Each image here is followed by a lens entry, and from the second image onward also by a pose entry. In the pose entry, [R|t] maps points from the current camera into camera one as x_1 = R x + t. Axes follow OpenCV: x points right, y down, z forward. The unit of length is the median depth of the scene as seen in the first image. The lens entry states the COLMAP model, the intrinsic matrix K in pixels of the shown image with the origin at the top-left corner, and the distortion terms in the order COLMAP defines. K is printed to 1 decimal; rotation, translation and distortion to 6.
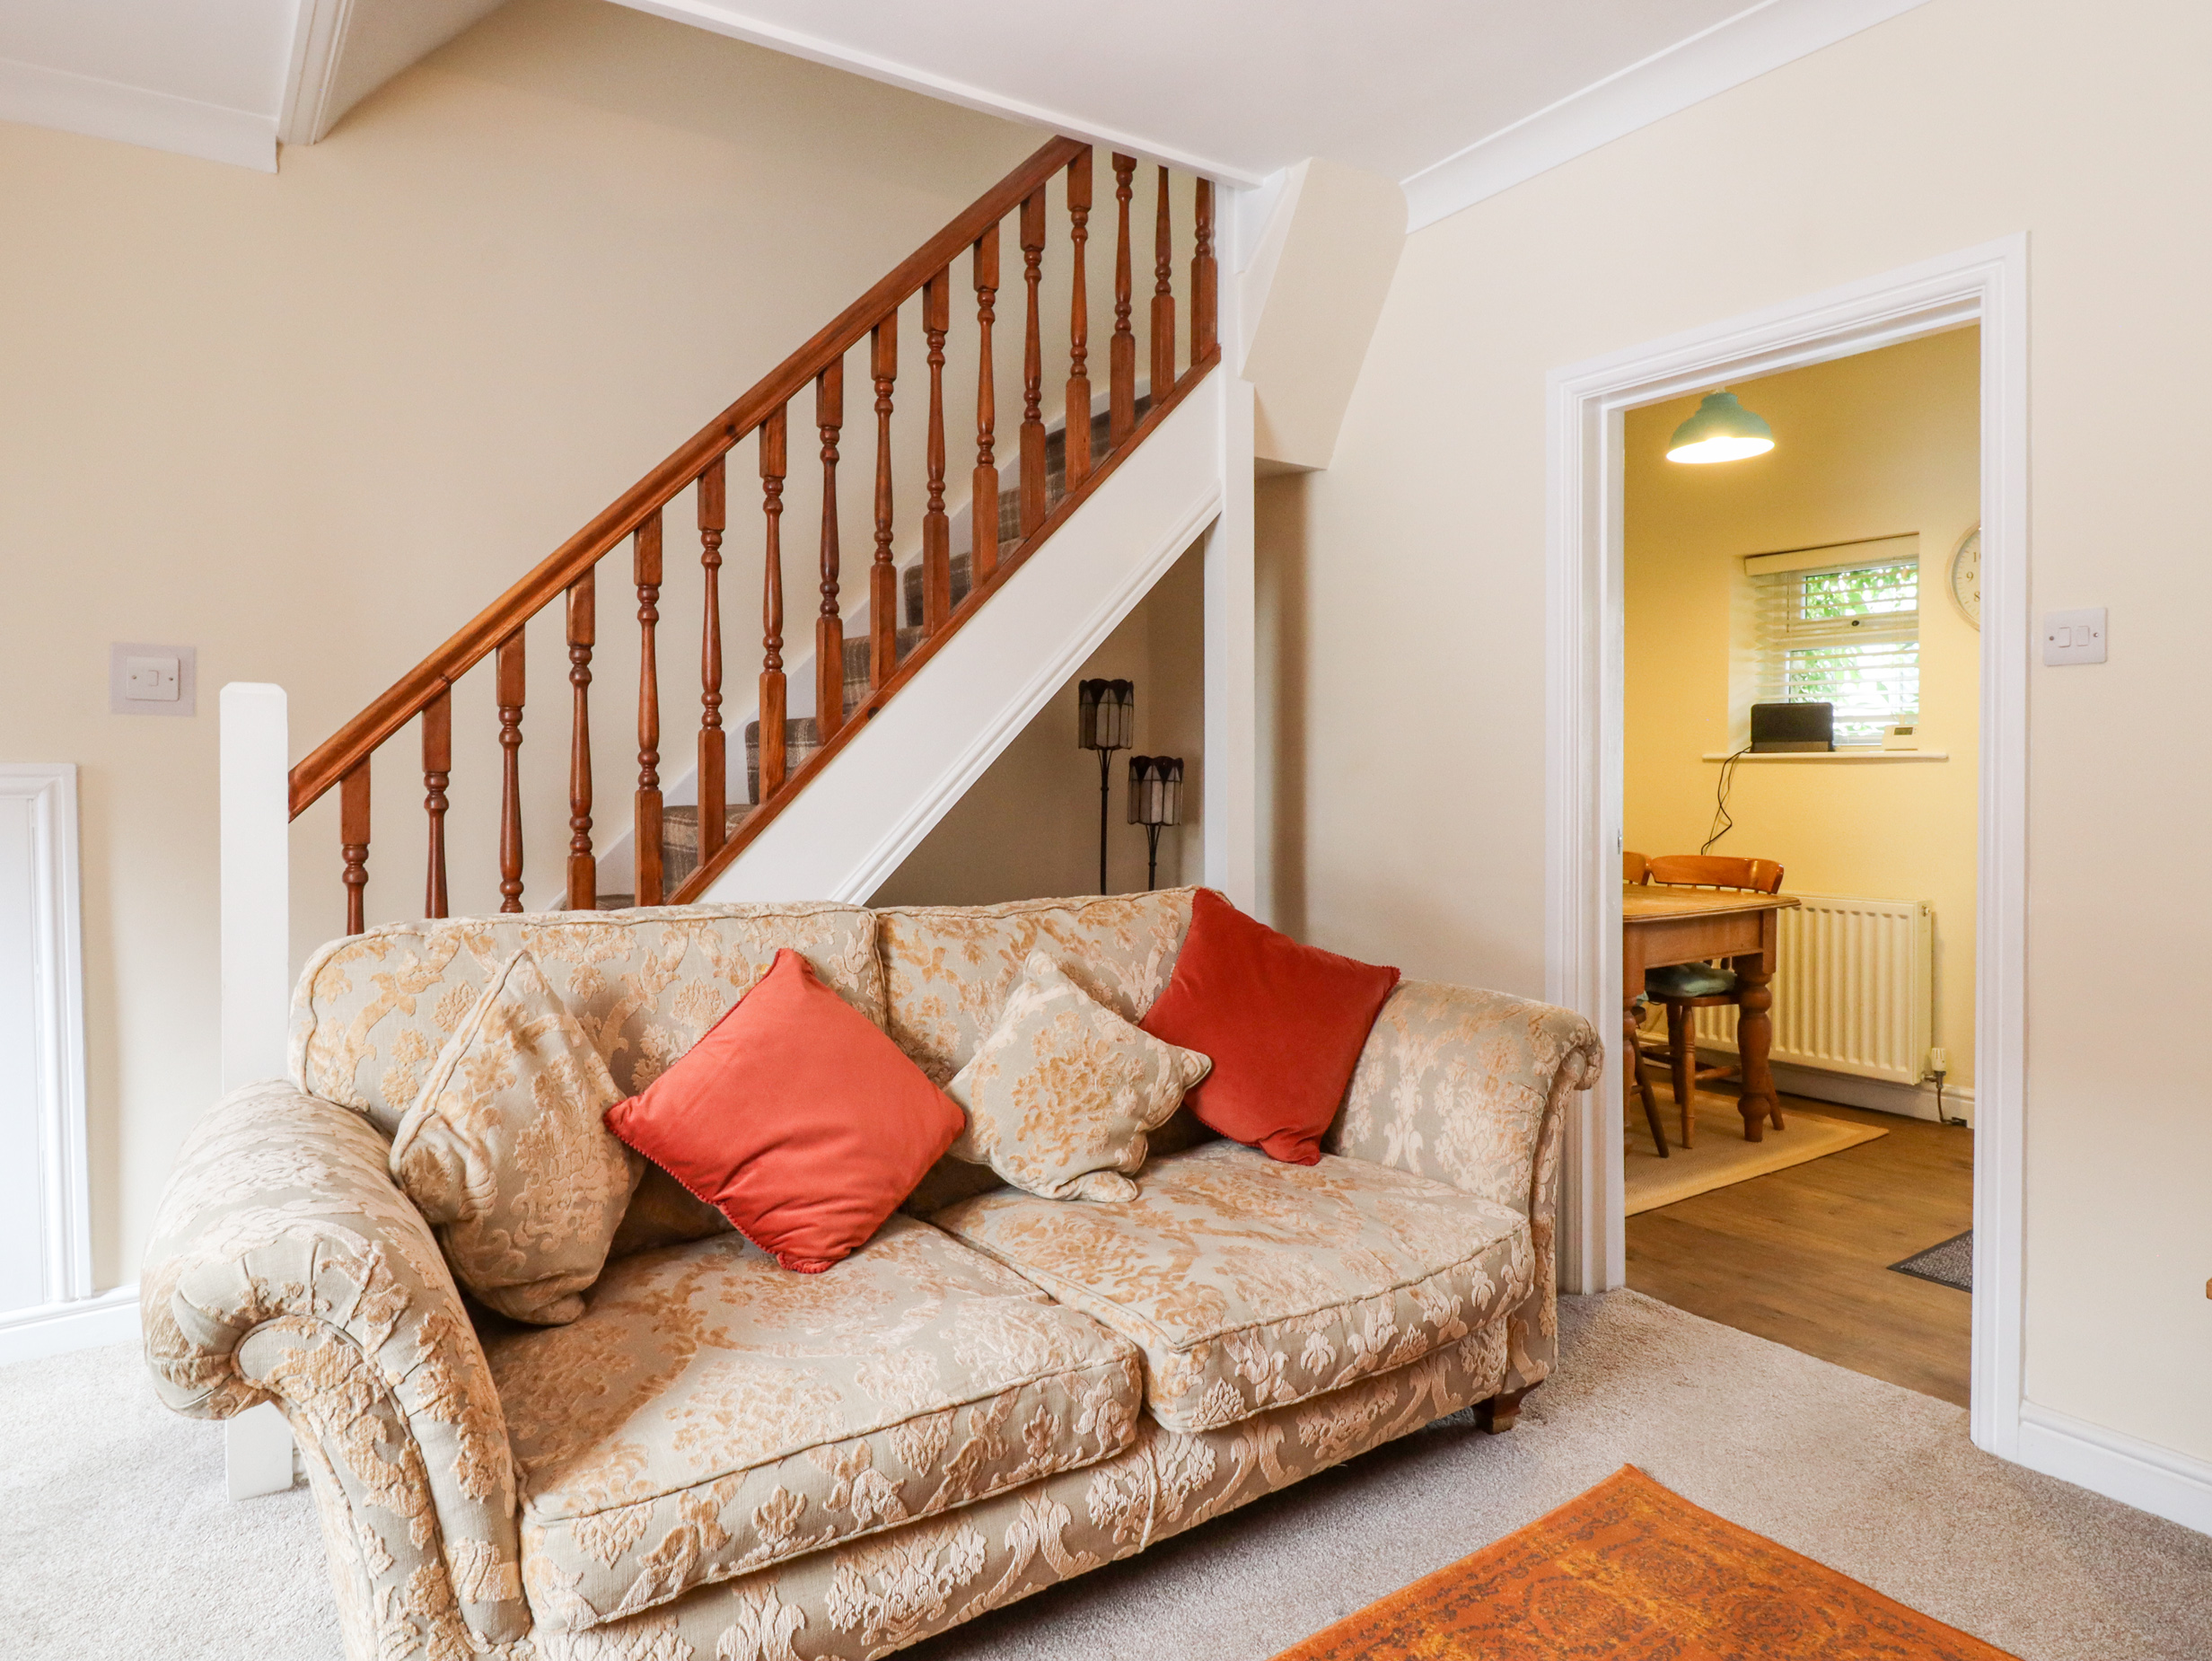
lens RADIAL K [[1387.1, 0, 1110.0], [0, 1387.1, 817.6], [0, 0, 1]] dist [-0.007901, 0.001592]
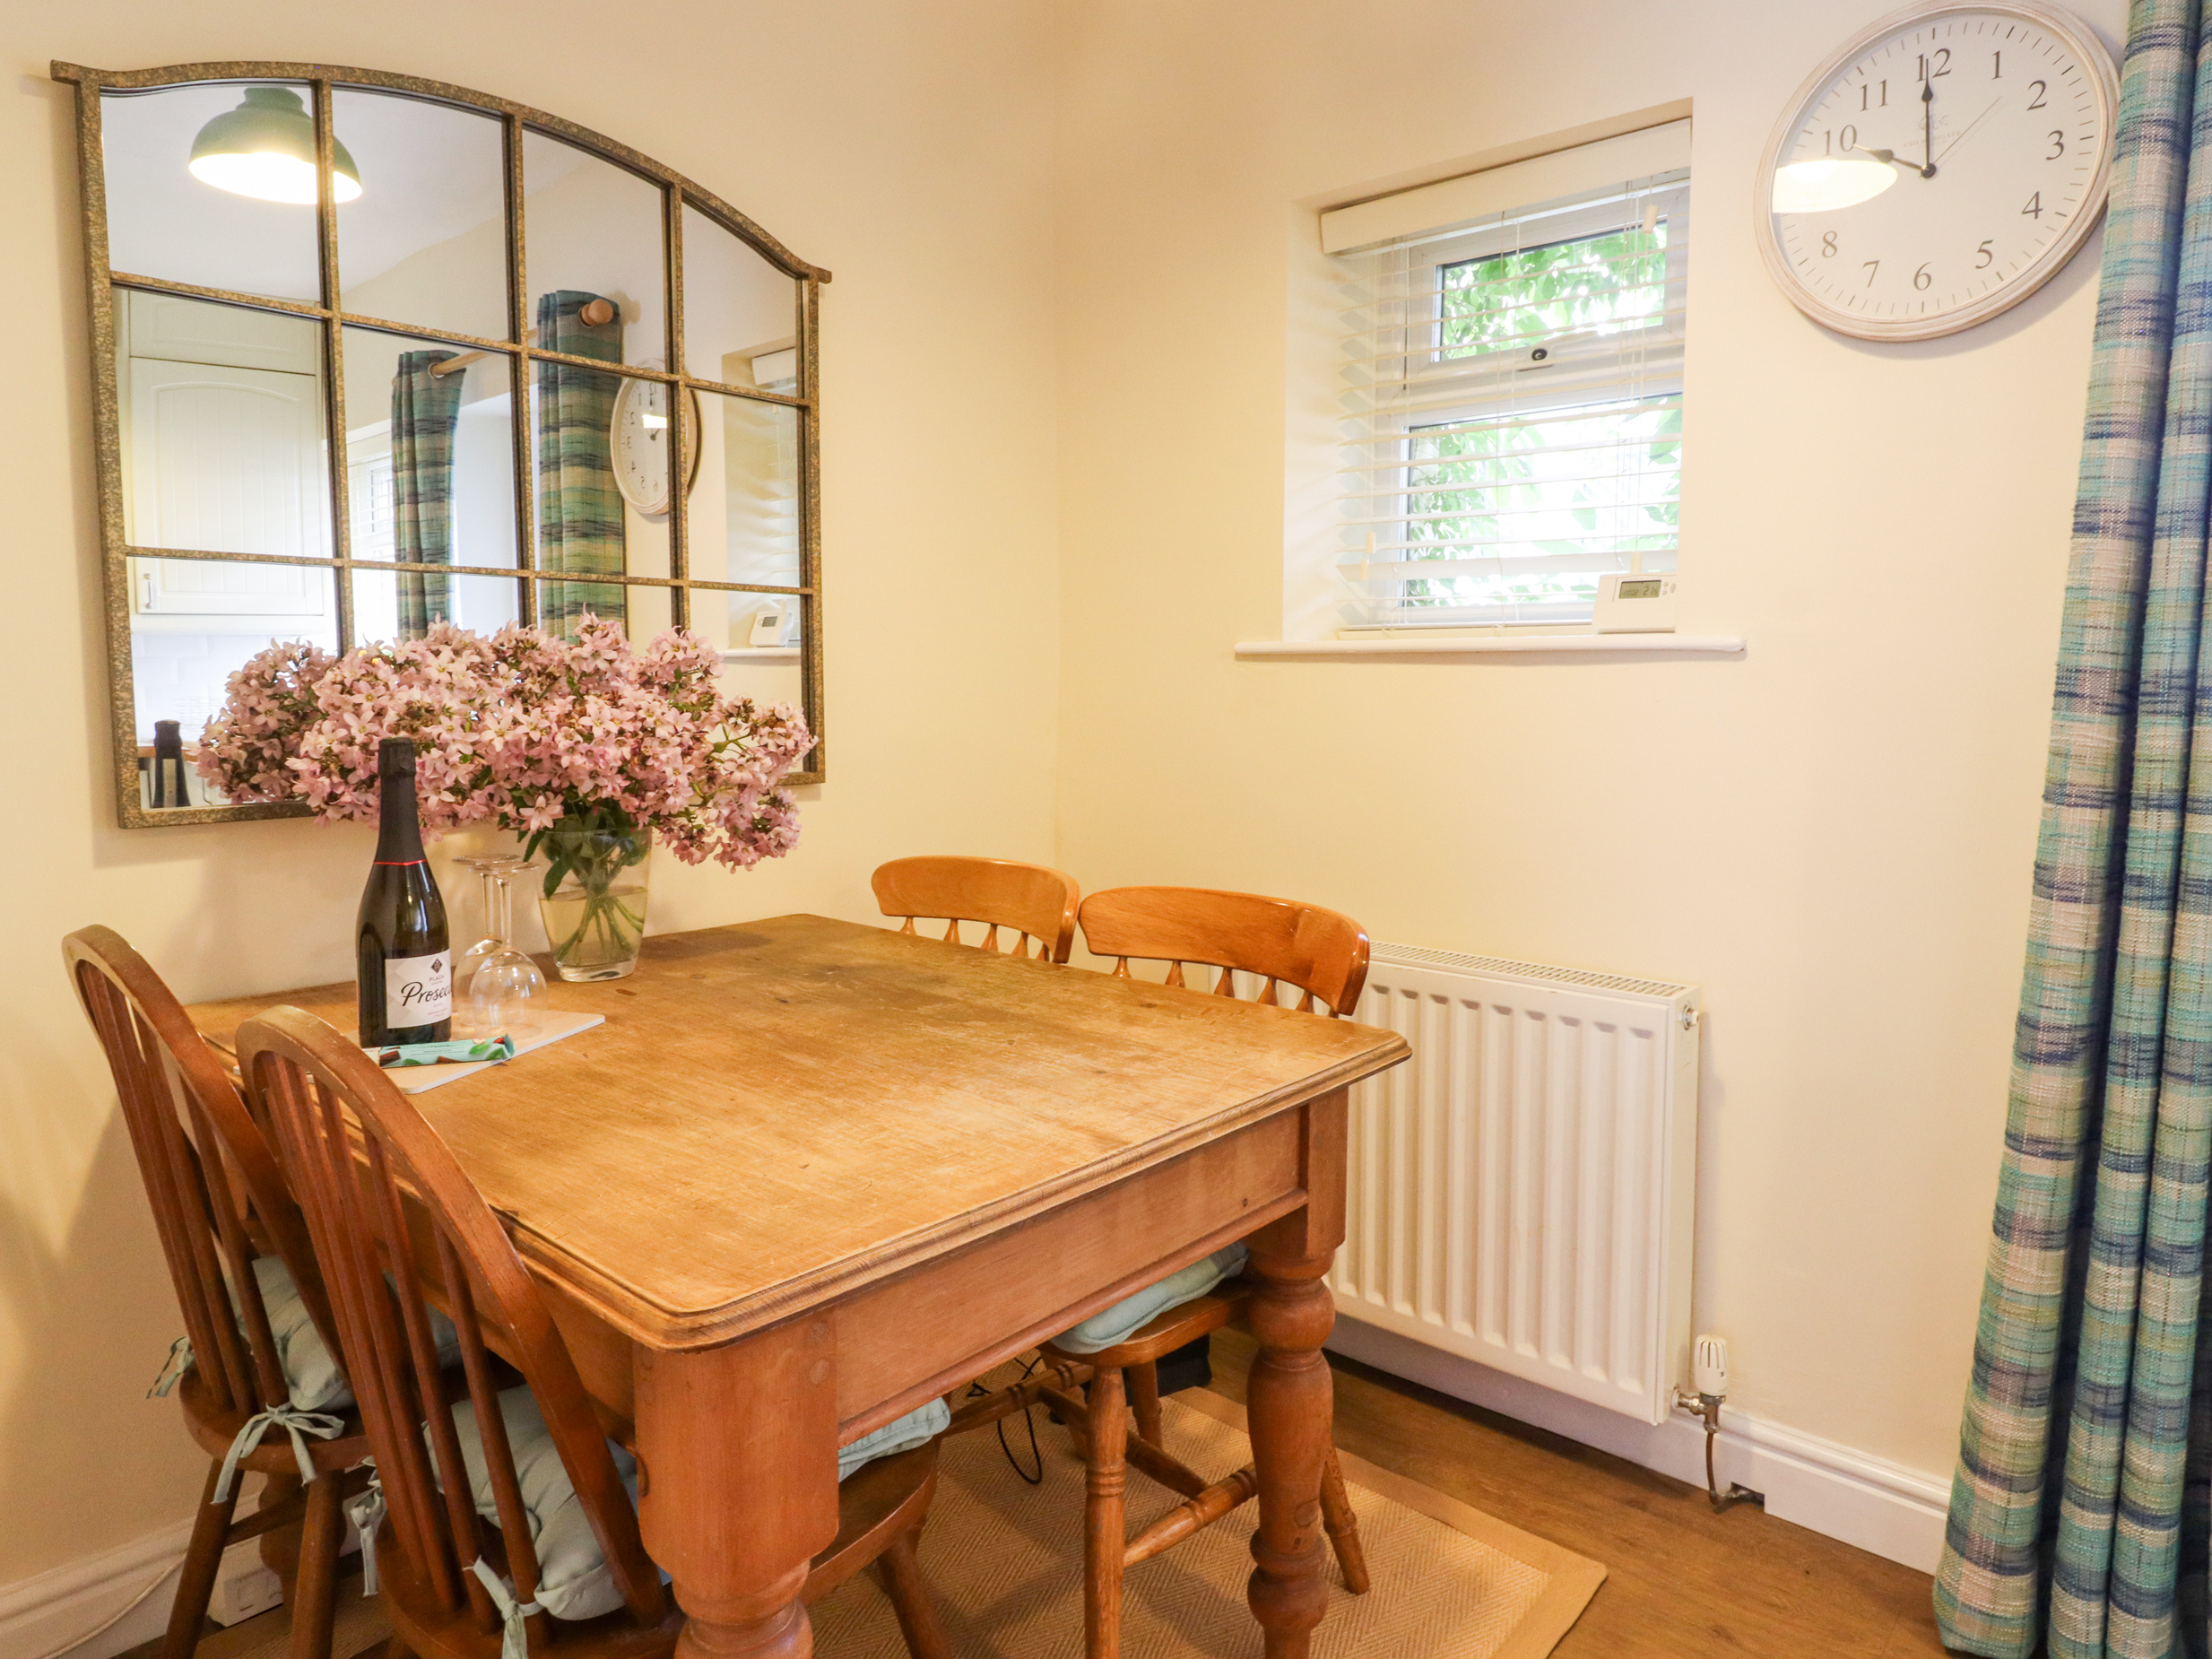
lens RADIAL K [[1387.1, 0, 1107.2], [0, 1387.1, 824.1], [0, 0, 1]] dist [-0.007901, 0.001592]
pose [[0.972645, -0.018455, 0.231561, 0.313730], [0.001432, 0.997297, 0.073466, -0.021066], [-0.232291, -0.071125, 0.970042, 0.622846]]
